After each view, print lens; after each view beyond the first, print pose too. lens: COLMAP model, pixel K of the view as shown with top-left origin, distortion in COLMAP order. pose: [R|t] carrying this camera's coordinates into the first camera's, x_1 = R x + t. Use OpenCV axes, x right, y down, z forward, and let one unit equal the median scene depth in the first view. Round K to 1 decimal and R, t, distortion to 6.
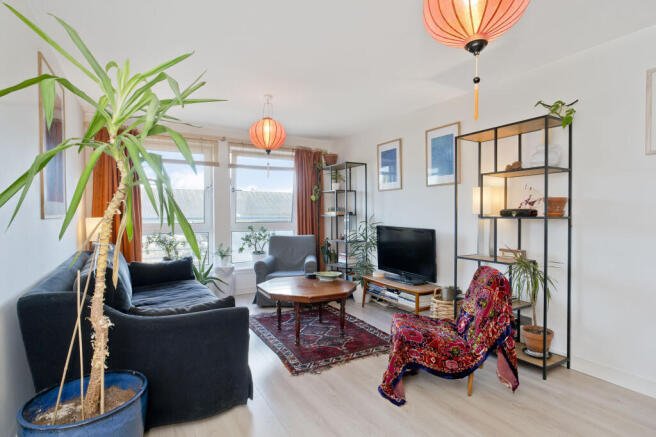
lens RADIAL K [[338.3, 0, 310.8], [0, 338.3, 214.0], [0, 0, 1]] dist [-0.001154, 0.002291]
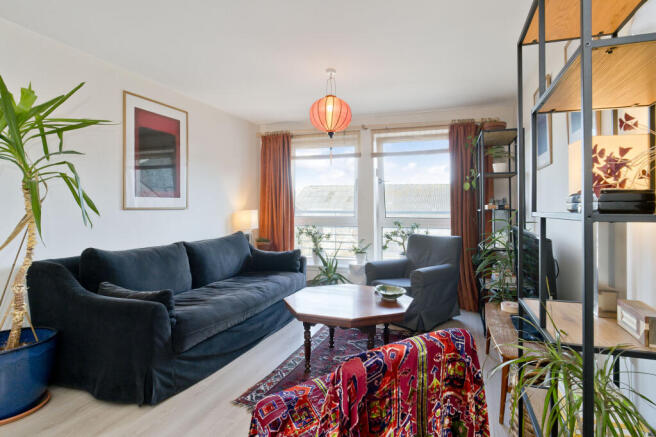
lens RADIAL K [[338.3, 0, 358.9], [0, 338.3, 203.5], [0, 0, 1]] dist [-0.001154, 0.002291]
pose [[0.691028, -0.005002, -0.722810, 0.395543], [-0.006389, 0.999895, -0.013027, 0.000926], [0.722799, 0.013619, 0.690924, 0.336266]]
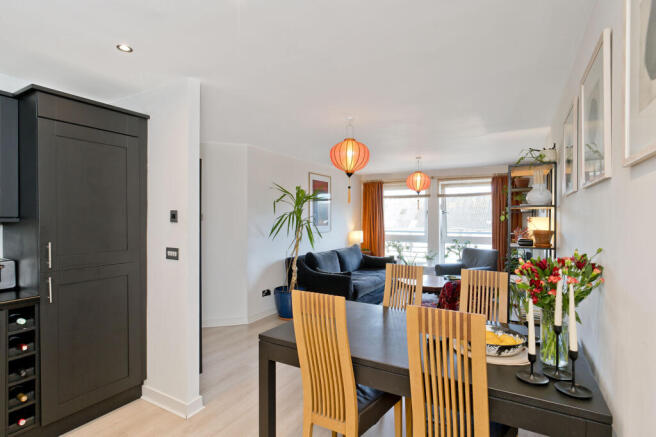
lens RADIAL K [[338.3, 0, 329.5], [0, 338.3, 223.1], [0, 0, 1]] dist [-0.001154, 0.002291]
pose [[0.511290, 0.014539, -0.859285, 0.735065], [-0.004746, 0.999889, 0.014094, -0.046286], [0.859395, -0.003128, 0.511303, -0.108929]]
